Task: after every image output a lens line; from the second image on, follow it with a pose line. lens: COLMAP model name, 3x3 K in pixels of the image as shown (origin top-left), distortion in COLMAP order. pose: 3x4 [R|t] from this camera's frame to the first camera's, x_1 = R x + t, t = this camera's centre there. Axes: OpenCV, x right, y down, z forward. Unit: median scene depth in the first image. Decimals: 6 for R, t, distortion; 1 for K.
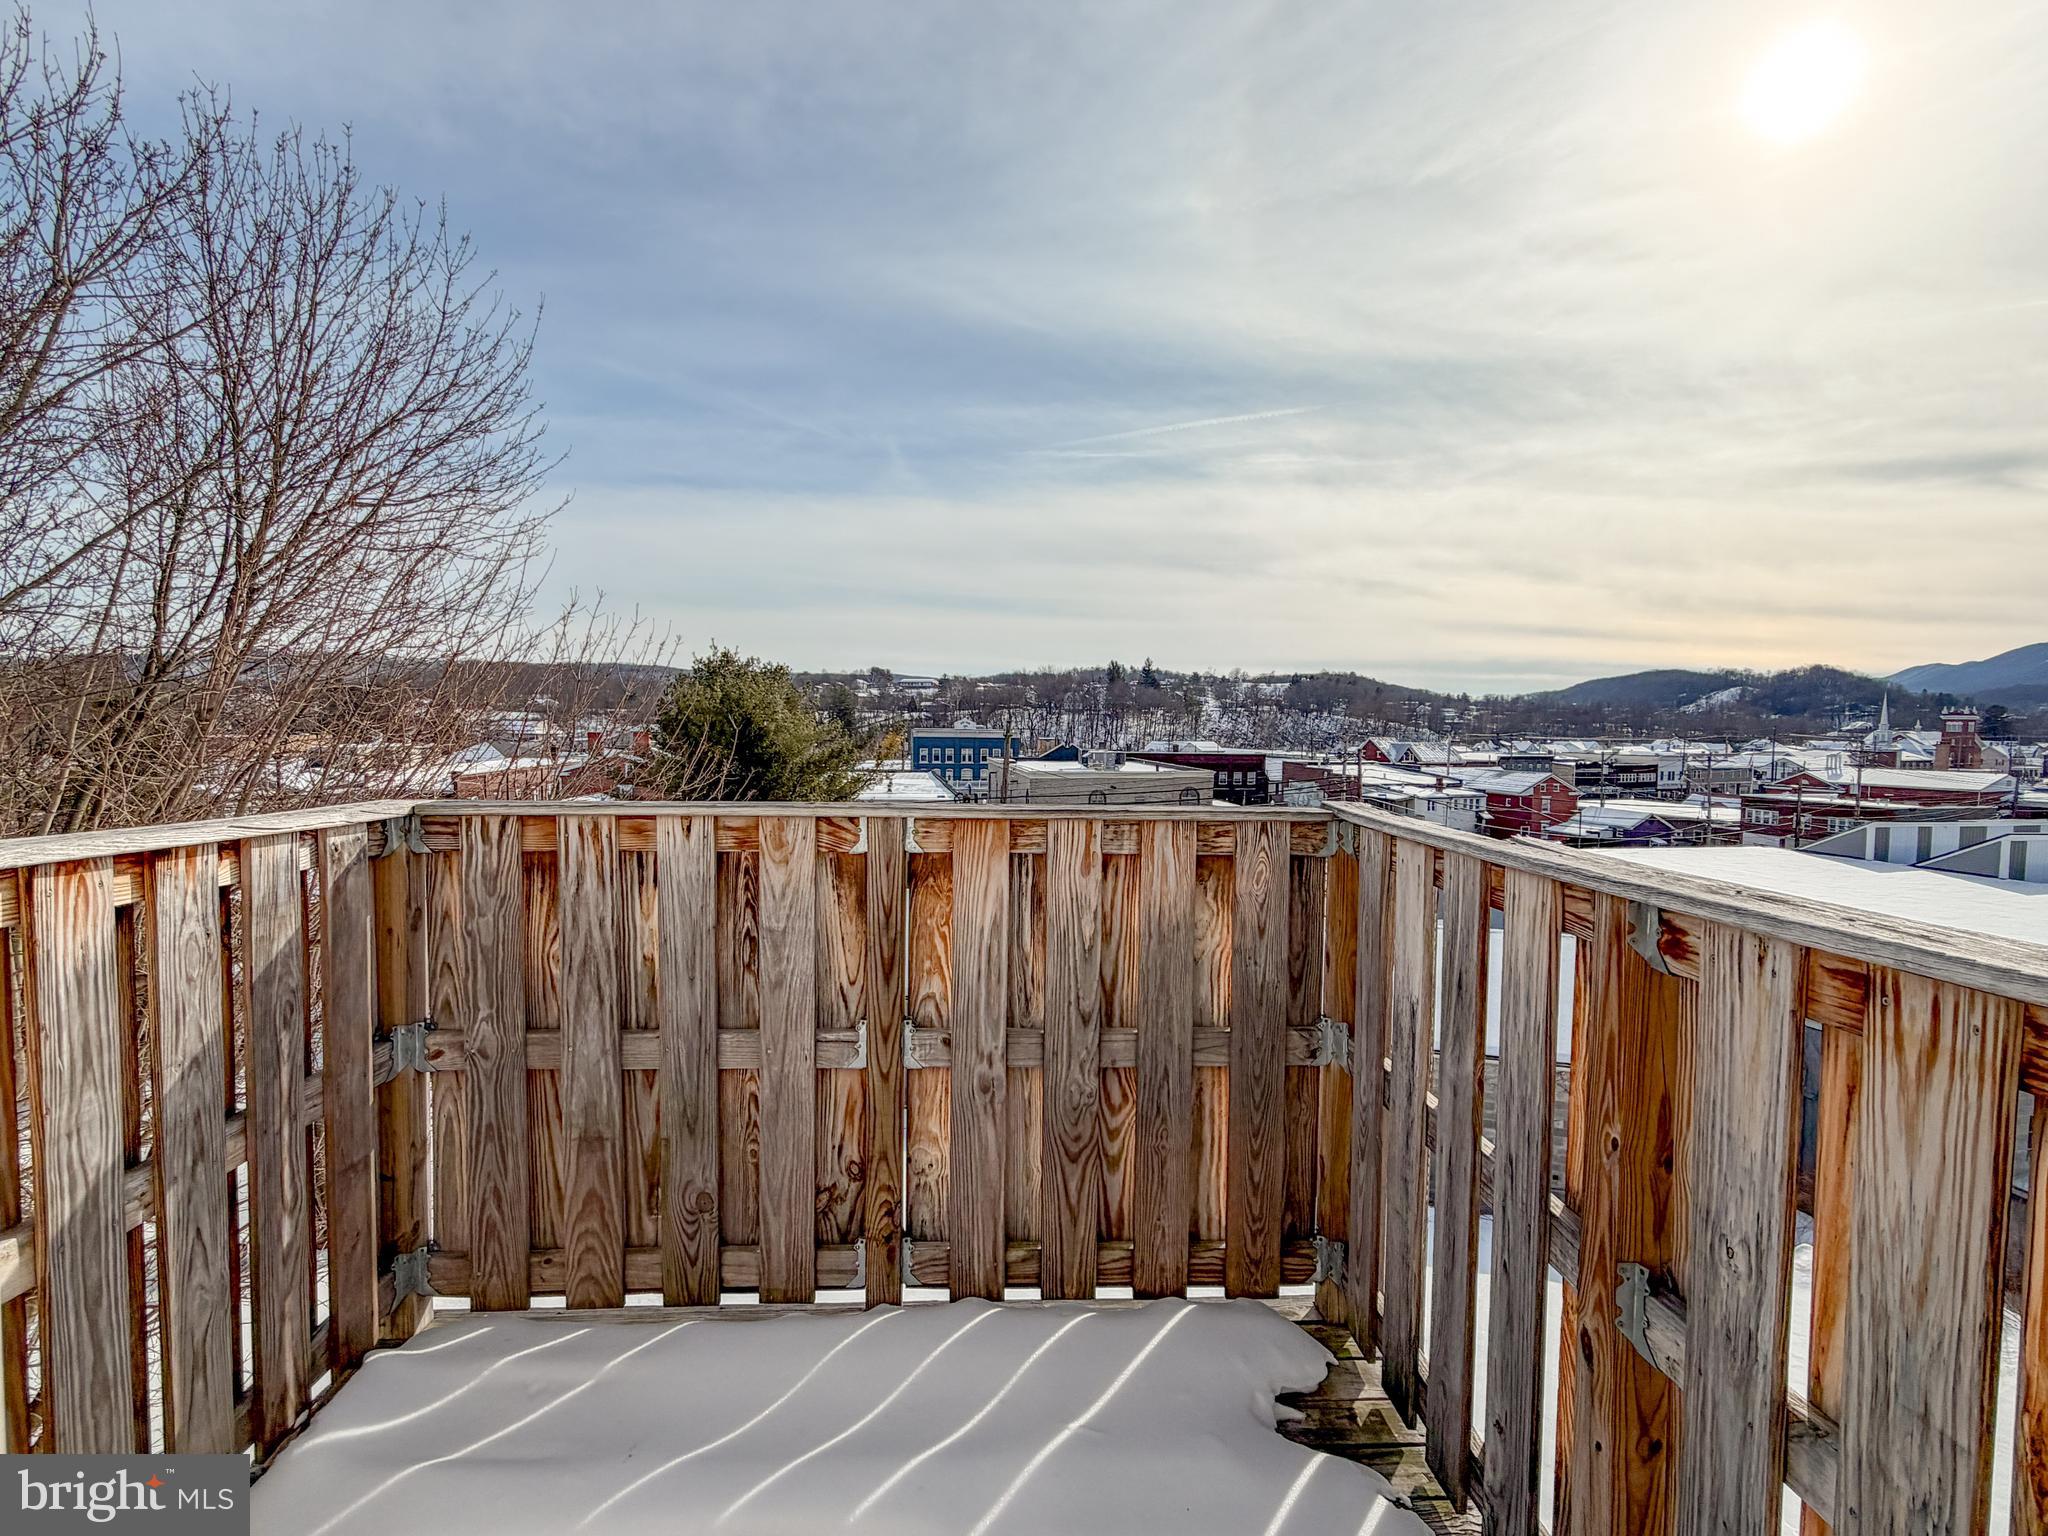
lens RADIAL K [[1010.8, 0, 1024.0], [0, 1010.8, 768.0], [0, 0, 1]] dist [0.003685, -0.000411]
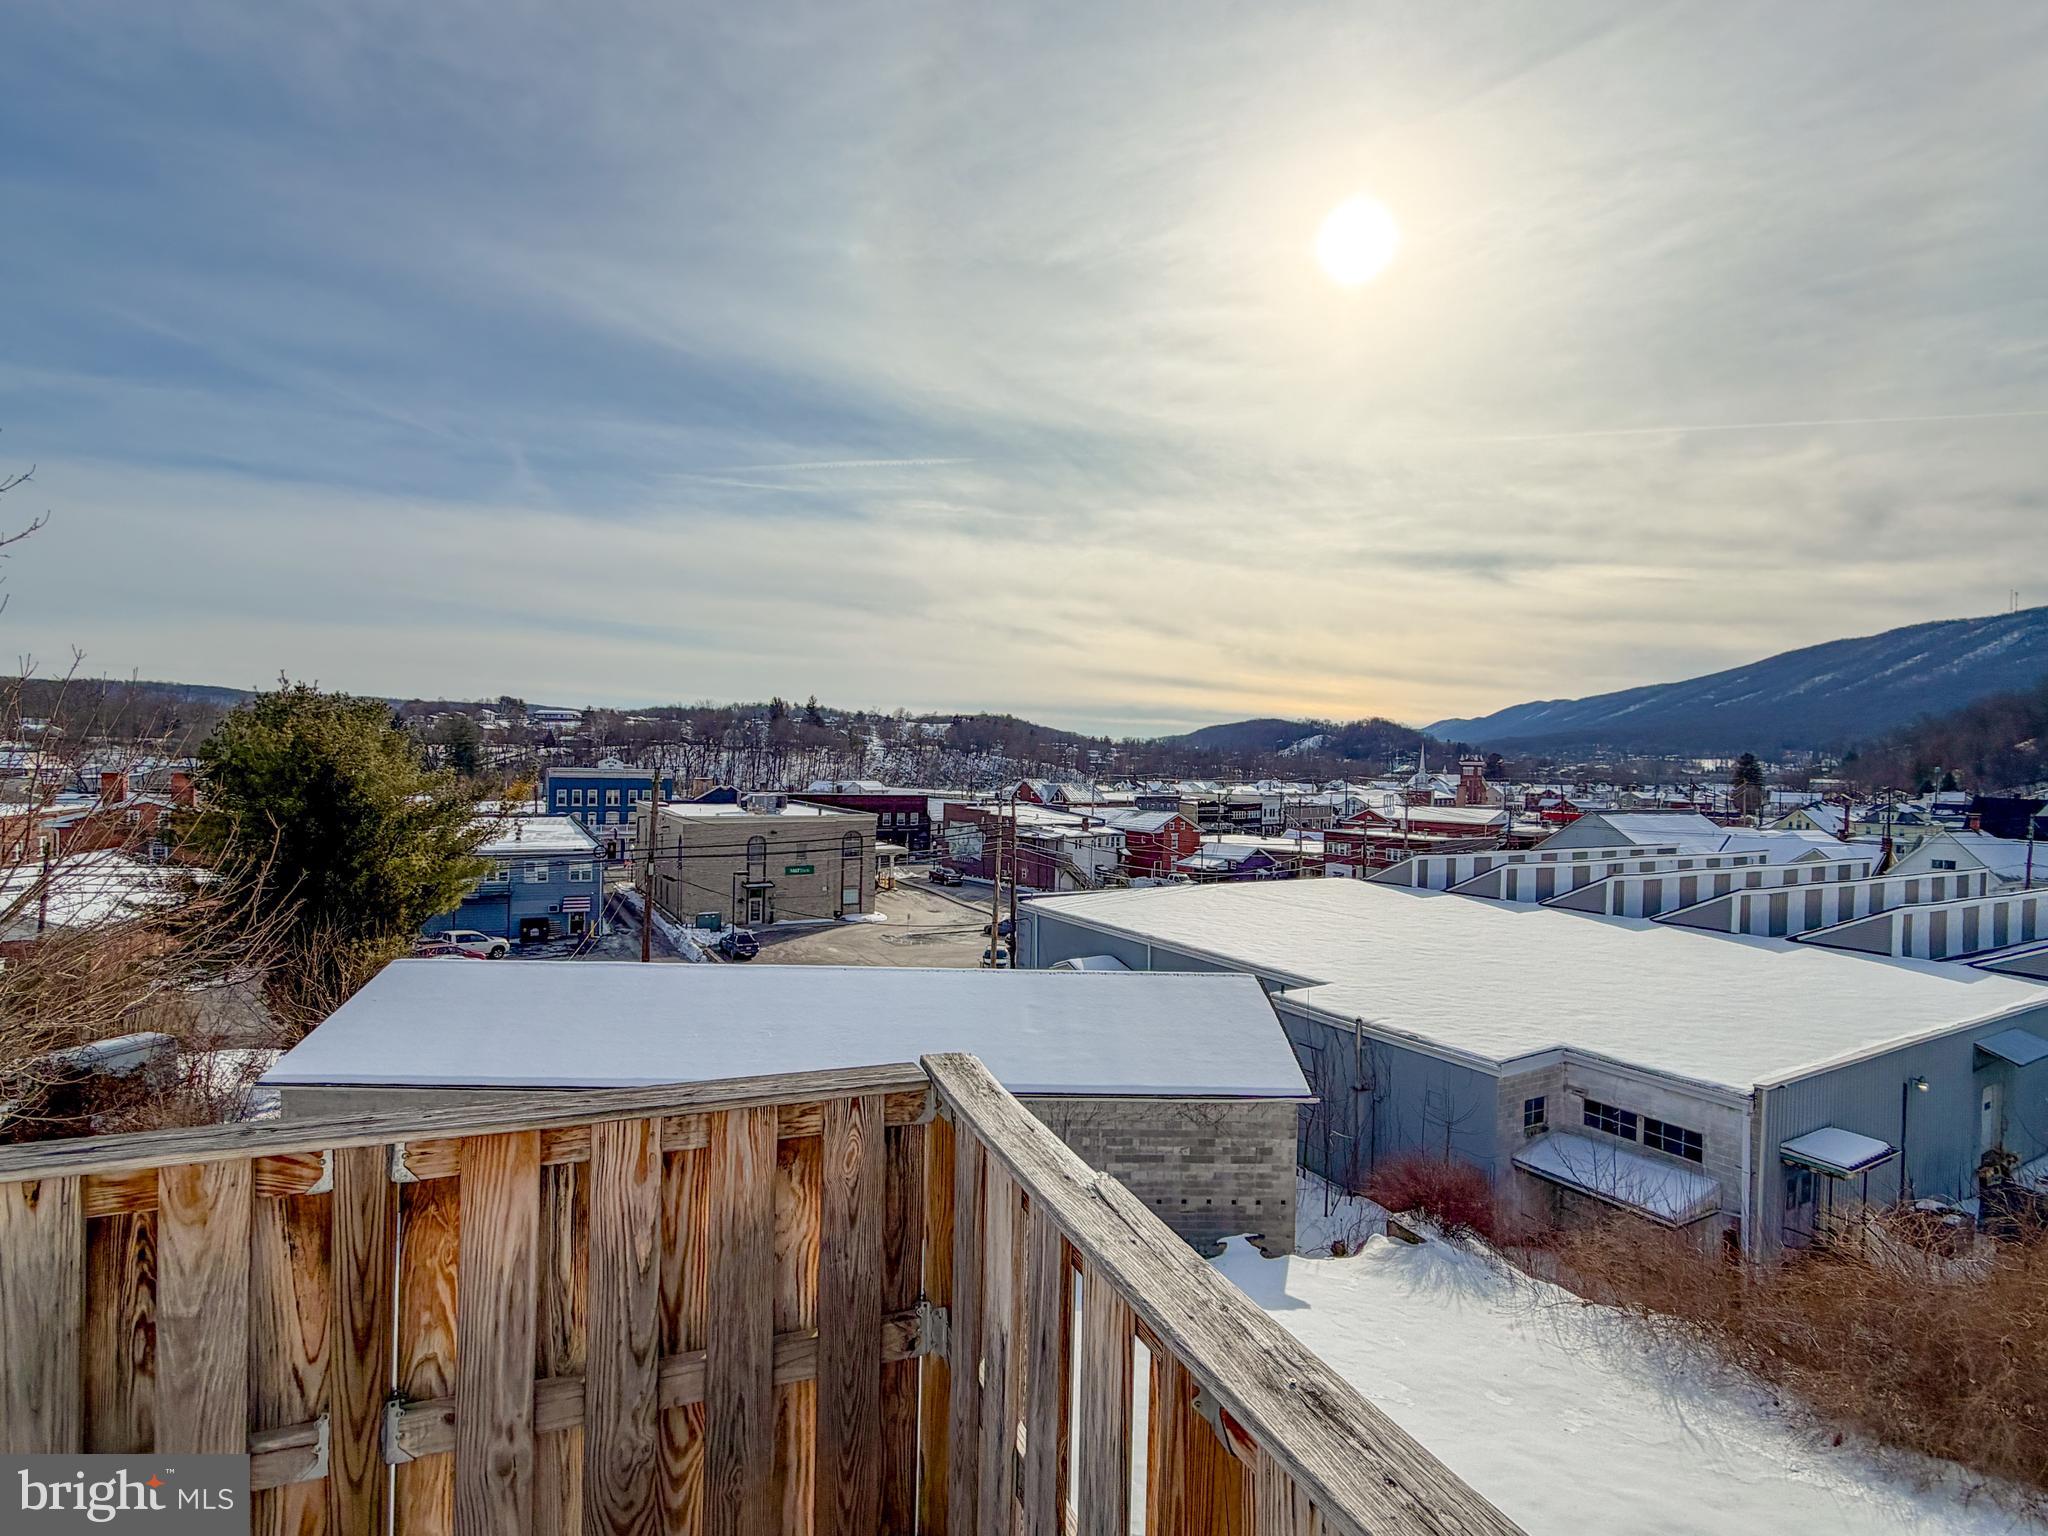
lens RADIAL K [[1010.8, 0, 1024.0], [0, 1010.8, 768.0], [0, 0, 1]] dist [0.003685, -0.000411]
pose [[0.946619, 0.005029, 0.322314, 0.085838], [0.006899, 0.999333, -0.035855, -0.195228], [-0.322279, 0.036164, 0.945954, 0.092600]]
